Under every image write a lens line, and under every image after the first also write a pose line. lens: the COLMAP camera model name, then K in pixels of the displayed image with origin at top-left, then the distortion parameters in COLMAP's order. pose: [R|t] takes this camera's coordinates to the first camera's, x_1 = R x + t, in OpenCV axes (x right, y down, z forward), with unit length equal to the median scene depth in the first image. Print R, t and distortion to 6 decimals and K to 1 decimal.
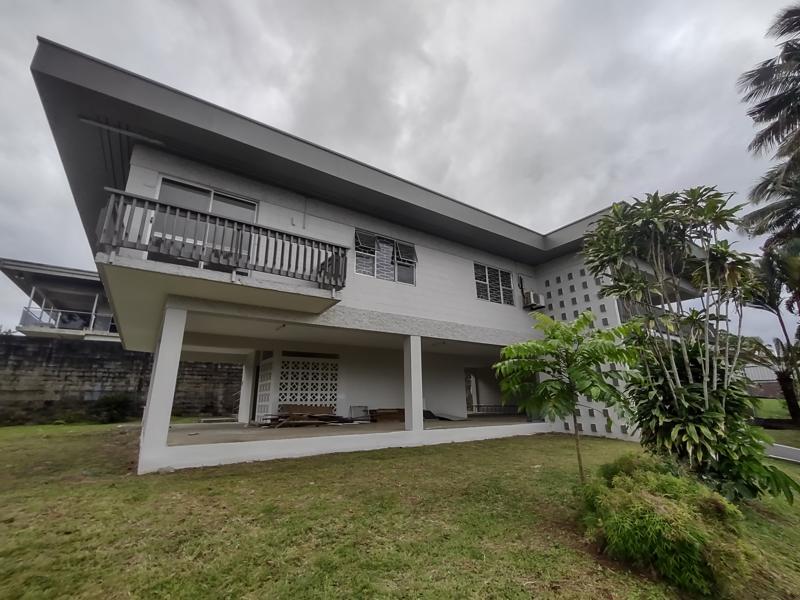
lens RADIAL K [[359.5, 0, 396.2], [0, 359.5, 299.4], [0, 0, 1]] dist [-0.019875, -0.000214]
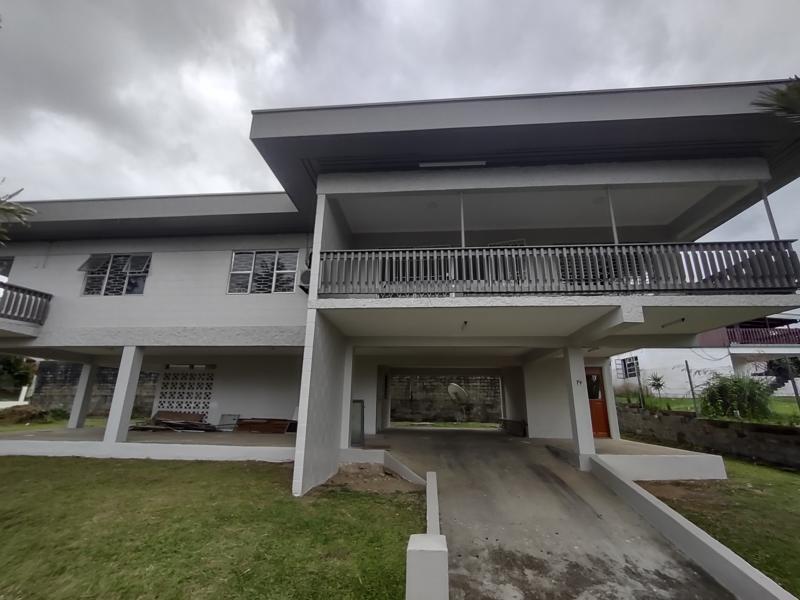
lens RADIAL K [[359.5, 0, 398.4], [0, 359.5, 298.6], [0, 0, 1]] dist [-0.019875, -0.000214]
pose [[0.773716, -0.162163, -0.612427, 1.031893], [0.156584, 0.985643, -0.063163, 0.123474], [0.613877, -0.047026, 0.788000, 0.562162]]
